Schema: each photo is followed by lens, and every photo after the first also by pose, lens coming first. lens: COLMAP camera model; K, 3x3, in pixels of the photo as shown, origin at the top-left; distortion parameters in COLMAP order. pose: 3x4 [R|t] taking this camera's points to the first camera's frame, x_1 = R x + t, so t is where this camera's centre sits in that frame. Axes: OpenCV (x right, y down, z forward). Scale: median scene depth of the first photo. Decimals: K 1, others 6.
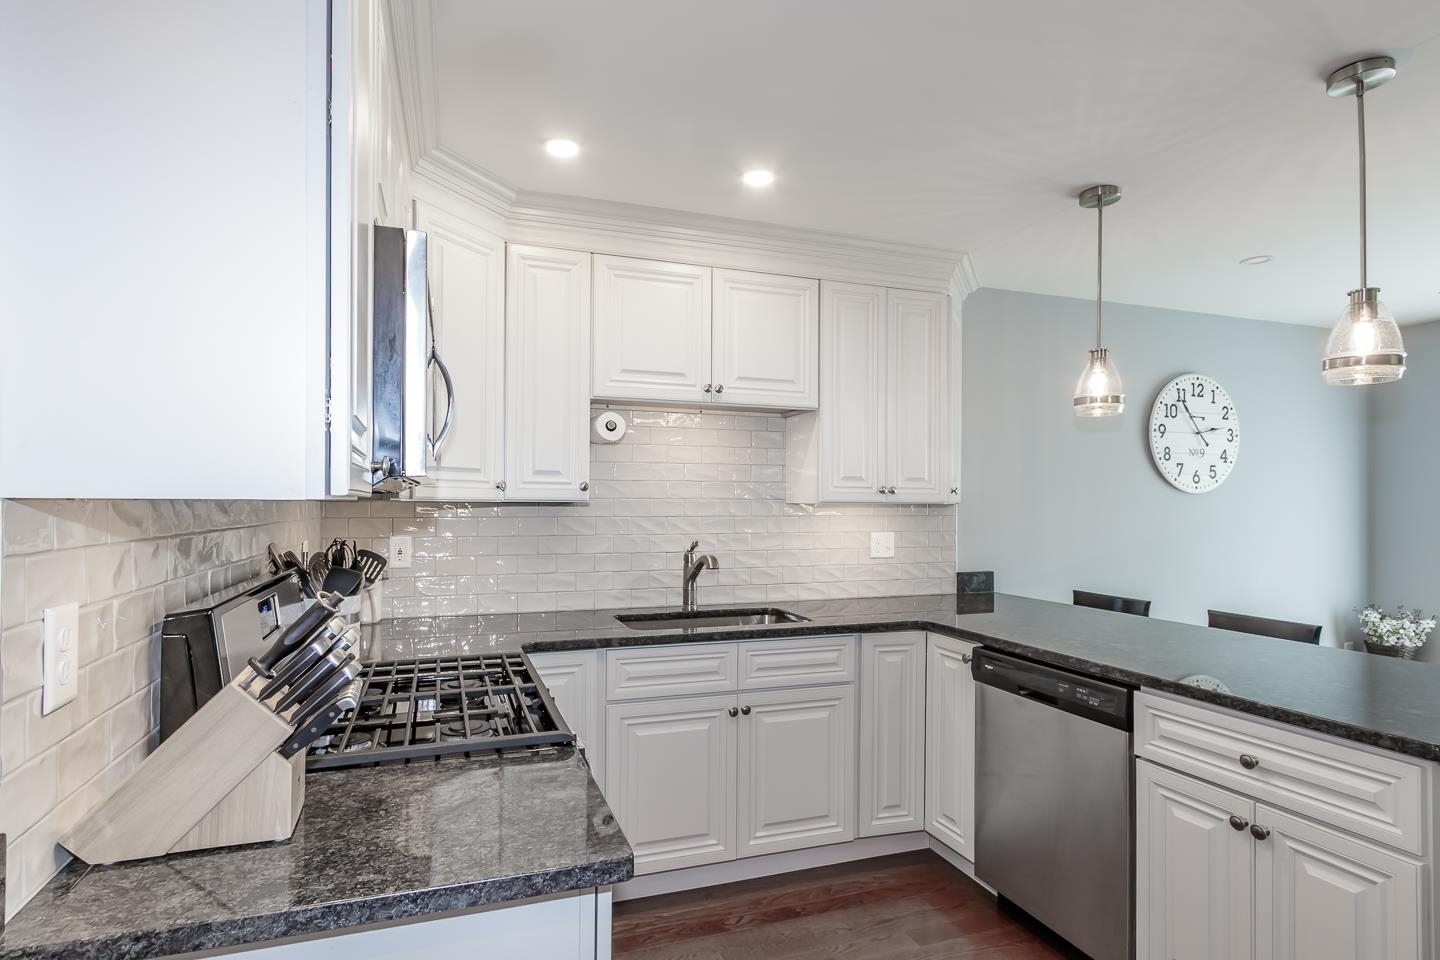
lens RADIAL K [[751.2, 0, 716.2], [0, 751.2, 504.0], [0, 0, 1]] dist [0.001055, 0.000198]
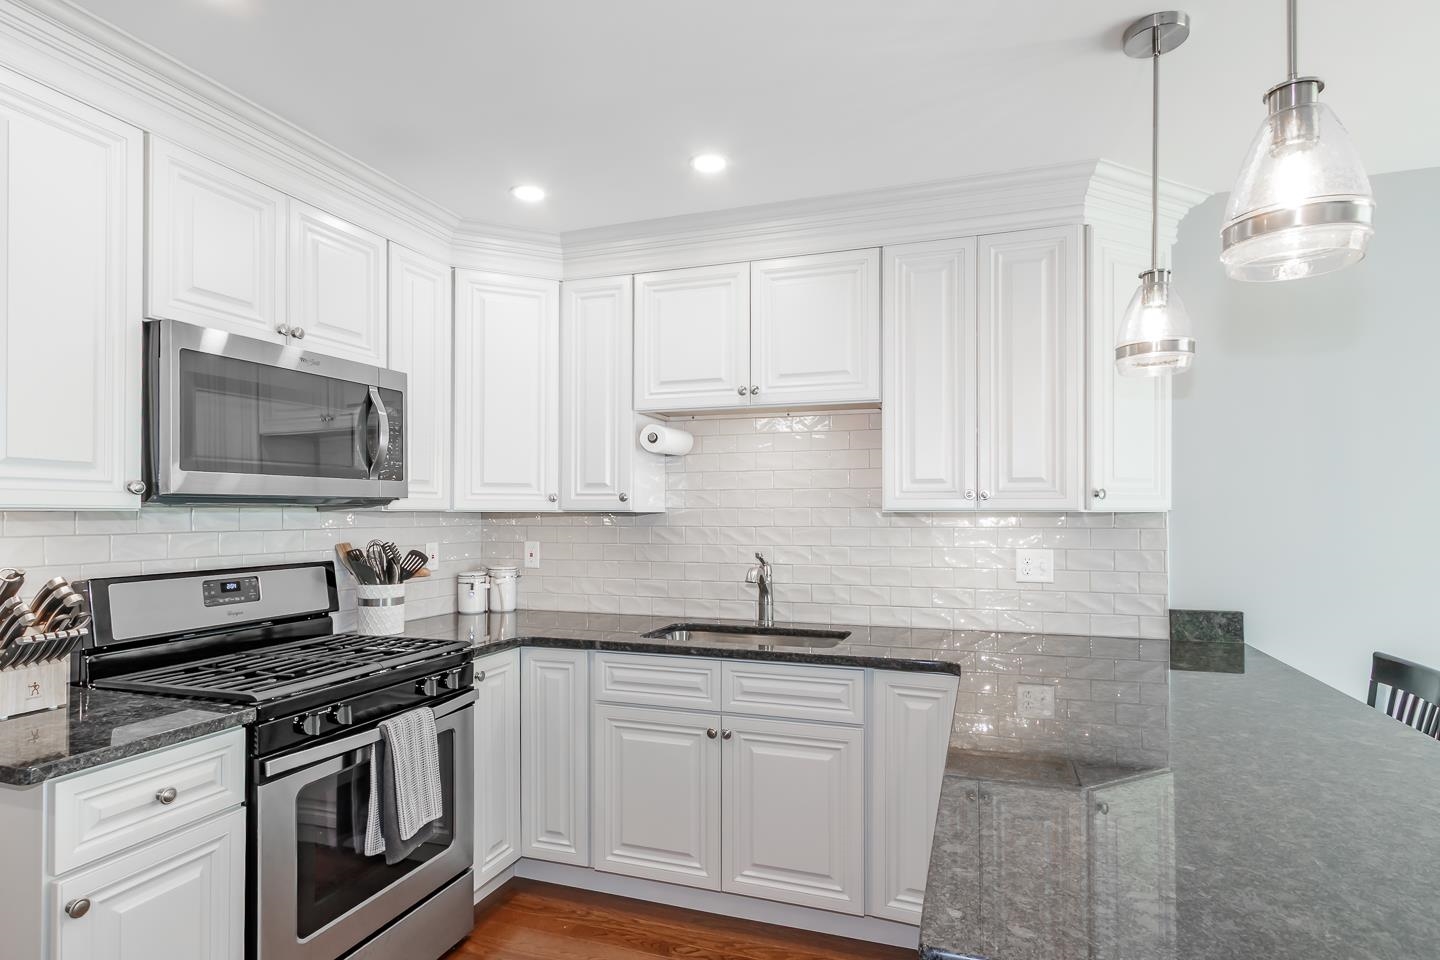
lens RADIAL K [[788.4, 0, 718.1], [0, 788.4, 511.0], [0, 0, 1]] dist [0.000167, 0.000080]
pose [[0.777370, -0.006177, -0.629013, 0.548156], [0.003230, 0.999978, -0.005828, 0.002695], [0.629035, 0.002499, 0.777373, 0.195724]]
